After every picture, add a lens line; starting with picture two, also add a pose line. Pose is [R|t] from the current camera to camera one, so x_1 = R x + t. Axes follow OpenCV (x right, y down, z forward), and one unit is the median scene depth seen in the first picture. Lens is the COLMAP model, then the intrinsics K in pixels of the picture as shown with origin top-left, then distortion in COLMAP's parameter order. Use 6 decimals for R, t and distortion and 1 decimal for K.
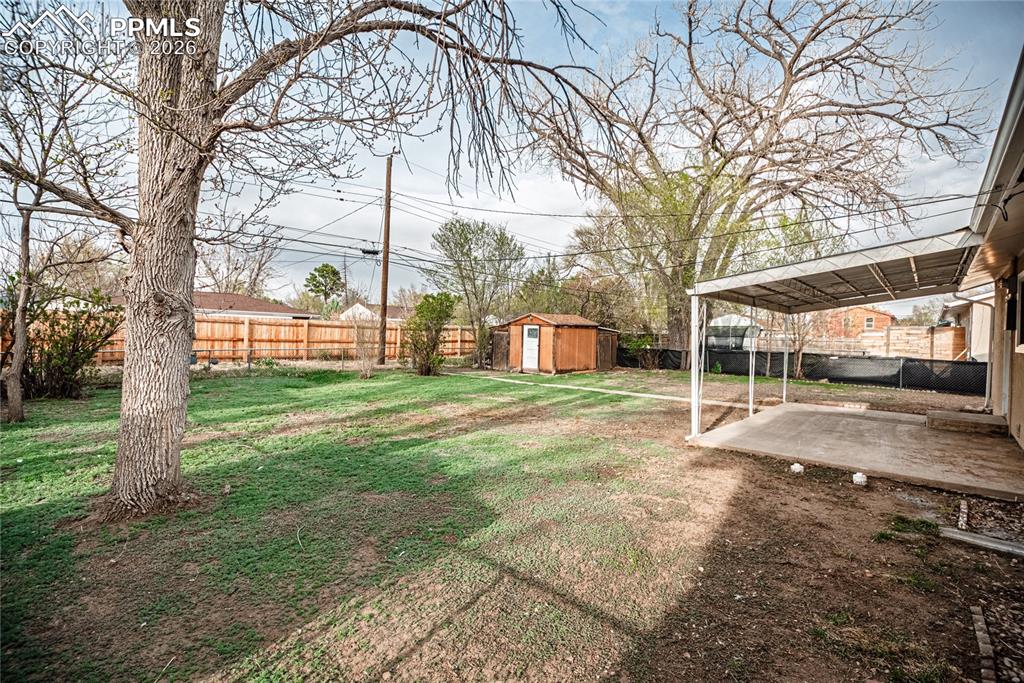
lens RADIAL K [[434.1, 0, 512.0], [0, 434.1, 341.5], [0, 0, 1]] dist [-0.001643, -0.000708]
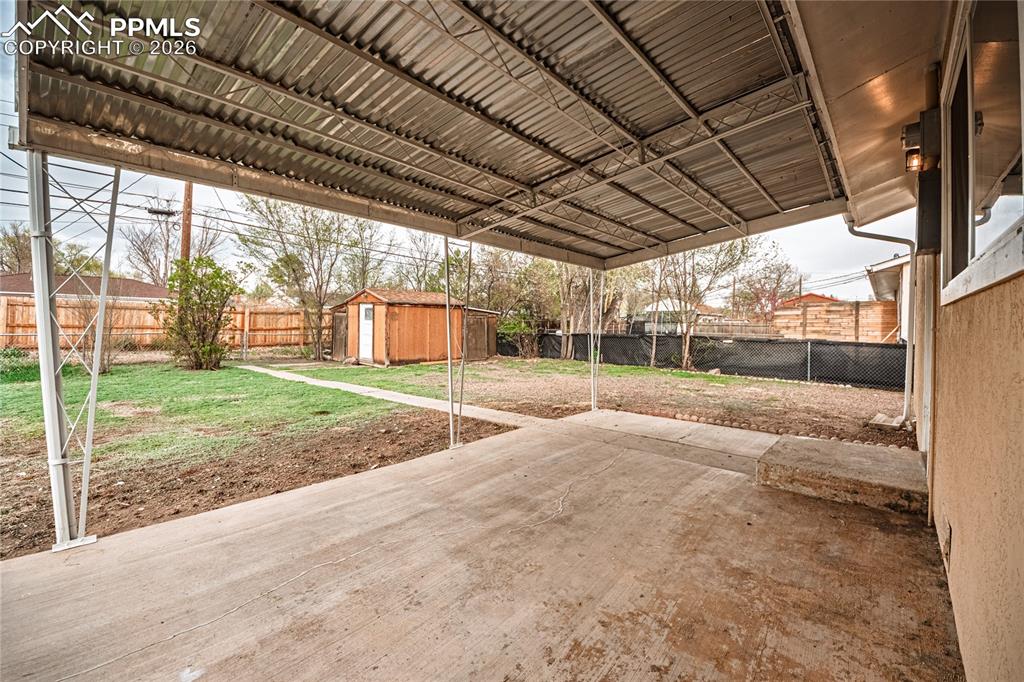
lens RADIAL K [[416.2, 0, 505.5], [0, 416.2, 331.8], [0, 0, 1]] dist [0.002024, 0.000208]
pose [[0.999563, -0.007683, 0.028532, 0.283096], [0.007647, 0.999970, 0.001366, 0.014466], [-0.028542, -0.001147, 0.999592, 0.236779]]
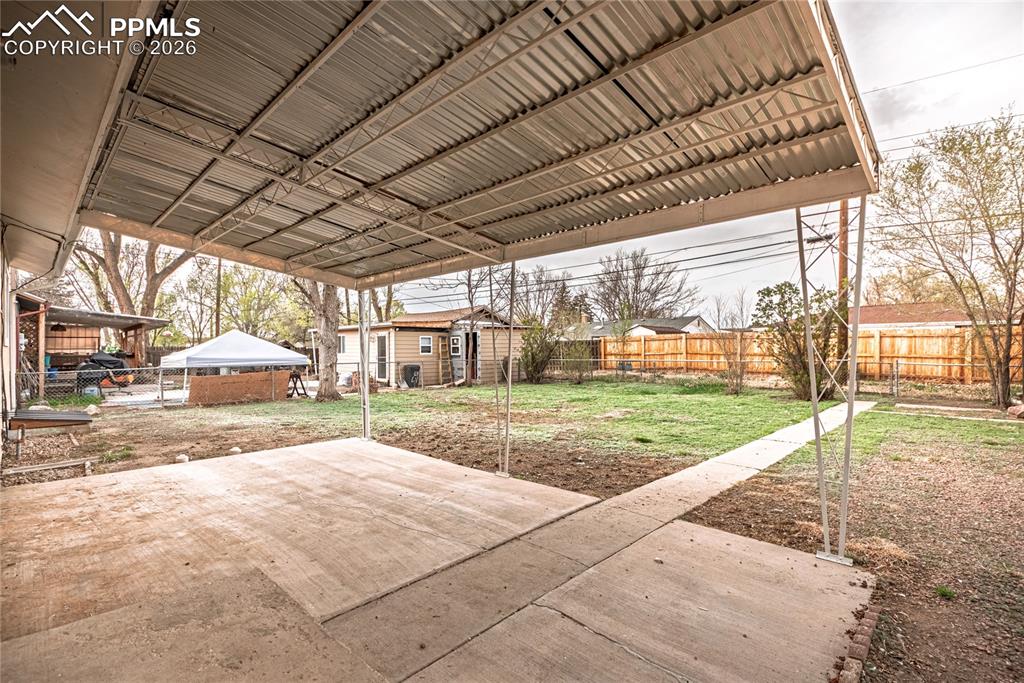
lens RADIAL K [[457.6, 0, 512.0], [0, 457.6, 341.5], [0, 0, 1]] dist [0.017523, -0.018291]
pose [[0.015922, -0.044844, -0.998867, 0.496055], [-0.005282, 0.998976, -0.044934, 0.017223], [0.999859, 0.005991, 0.015669, 0.453308]]
